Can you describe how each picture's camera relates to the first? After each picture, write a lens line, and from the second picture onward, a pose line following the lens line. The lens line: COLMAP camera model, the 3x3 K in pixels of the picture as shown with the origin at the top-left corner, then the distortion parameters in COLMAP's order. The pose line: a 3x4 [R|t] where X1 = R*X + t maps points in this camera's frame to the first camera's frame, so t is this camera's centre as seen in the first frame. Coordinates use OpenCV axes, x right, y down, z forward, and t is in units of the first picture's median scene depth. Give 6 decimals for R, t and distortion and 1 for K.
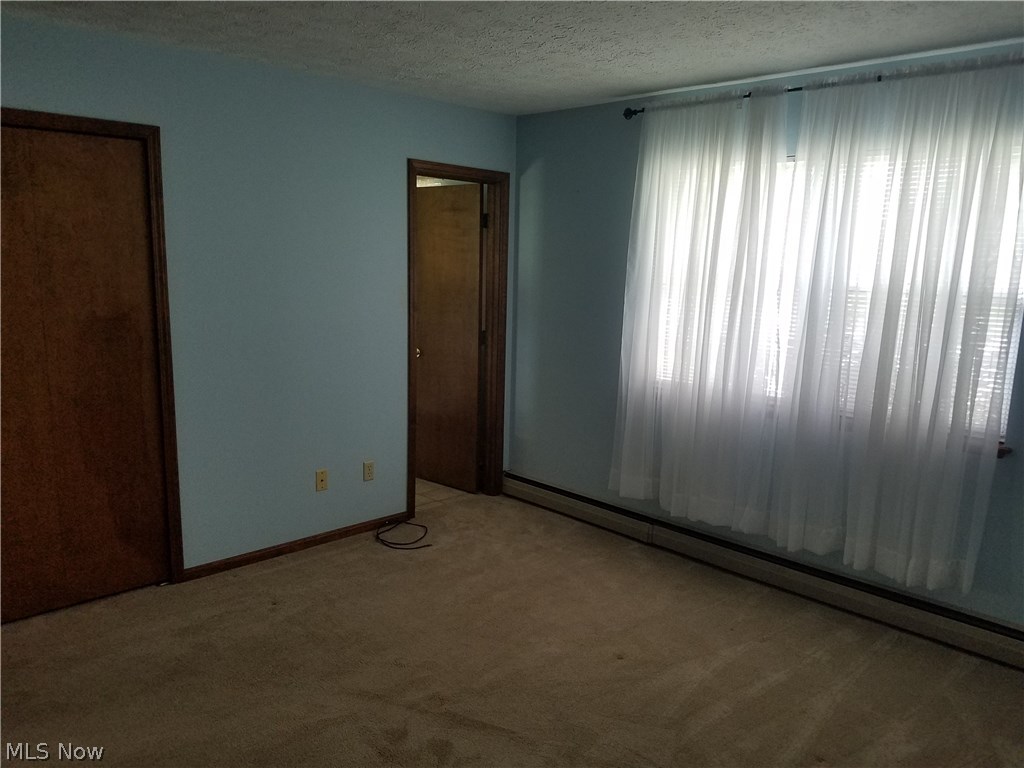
lens RADIAL K [[773.4, 0, 512.0], [0, 773.4, 384.0], [0, 0, 1]] dist [-0.006762, -0.004783]
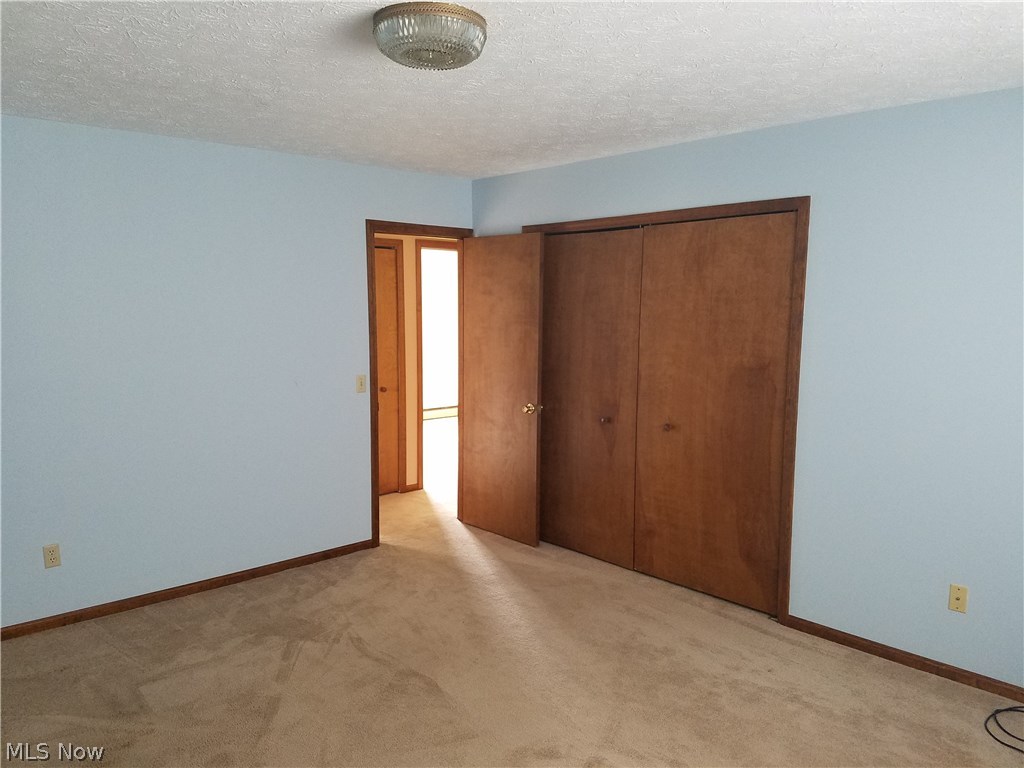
lens RADIAL K [[773.4, 0, 512.0], [0, 773.4, 384.0], [0, 0, 1]] dist [-0.006762, -0.004783]
pose [[-0.025954, 0.086857, -0.995883, 0.643903], [-0.163267, 0.982474, 0.089943, -0.105112], [0.986241, 0.164929, -0.011318, 0.644926]]
